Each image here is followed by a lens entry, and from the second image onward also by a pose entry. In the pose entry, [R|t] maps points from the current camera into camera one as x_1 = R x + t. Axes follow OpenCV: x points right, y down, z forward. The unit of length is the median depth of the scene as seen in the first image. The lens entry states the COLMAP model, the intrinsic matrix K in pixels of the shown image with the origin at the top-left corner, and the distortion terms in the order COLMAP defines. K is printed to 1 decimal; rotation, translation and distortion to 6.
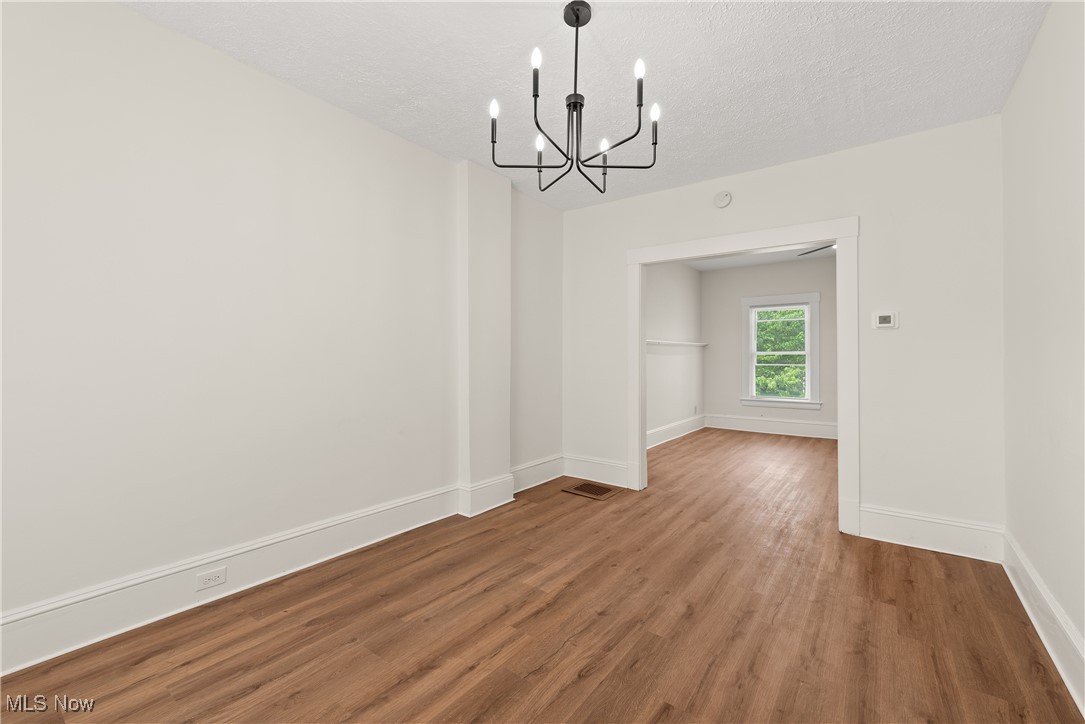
lens RADIAL K [[441.8, 0, 544.1], [0, 441.8, 359.7], [0, 0, 1]] dist [0.007604, -0.000730]
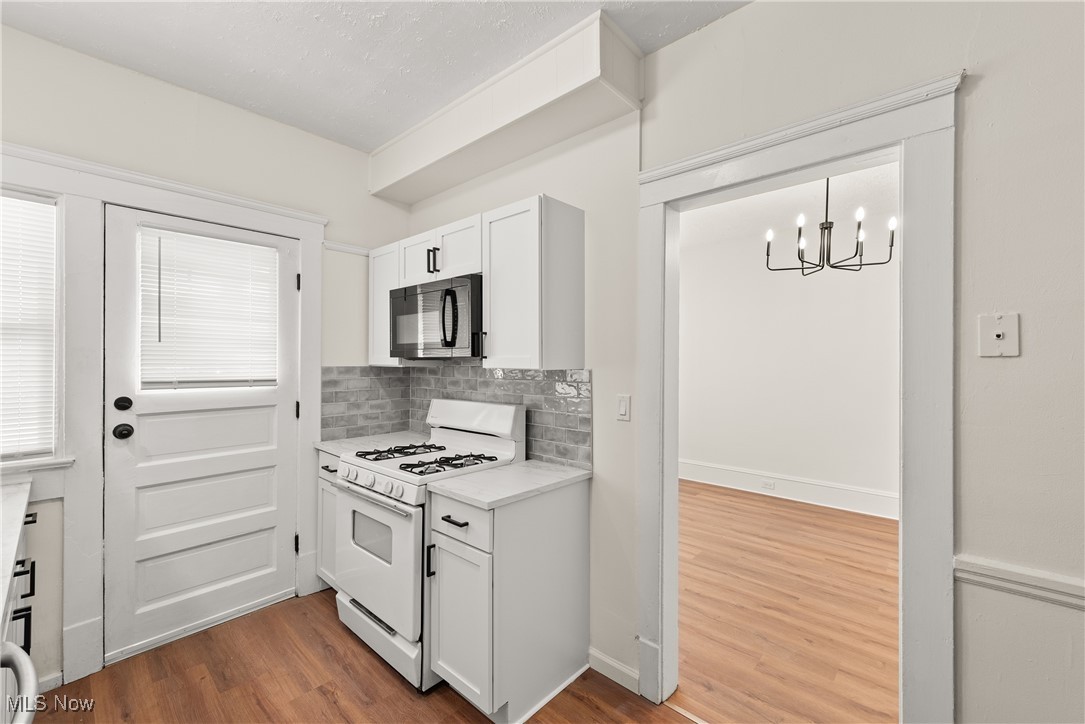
lens RADIAL K [[441.8, 0, 539.4], [0, 441.8, 363.7], [0, 0, 1]] dist [0.007604, -0.000730]
pose [[-0.098075, 0.000923, -0.995179, 1.396118], [-0.000885, 0.999999, 0.001015, -0.074591], [0.995179, 0.000981, -0.098074, 0.130826]]
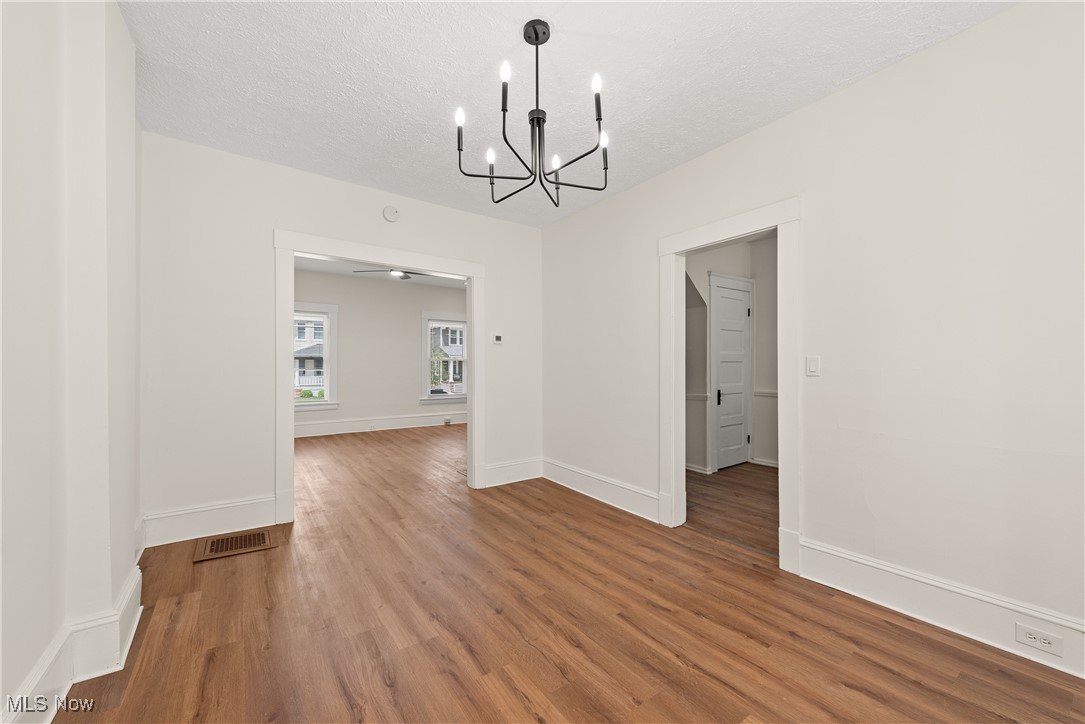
lens RADIAL K [[426.8, 0, 525.8], [0, 426.8, 361.9], [0, 0, 1]] dist [0.014483, -0.002989]
pose [[0.317427, 0.005916, 0.948264, -0.741744], [0.000585, 0.999979, -0.006434, 0.000124], [-0.948283, 0.002597, 0.317417, 0.579901]]
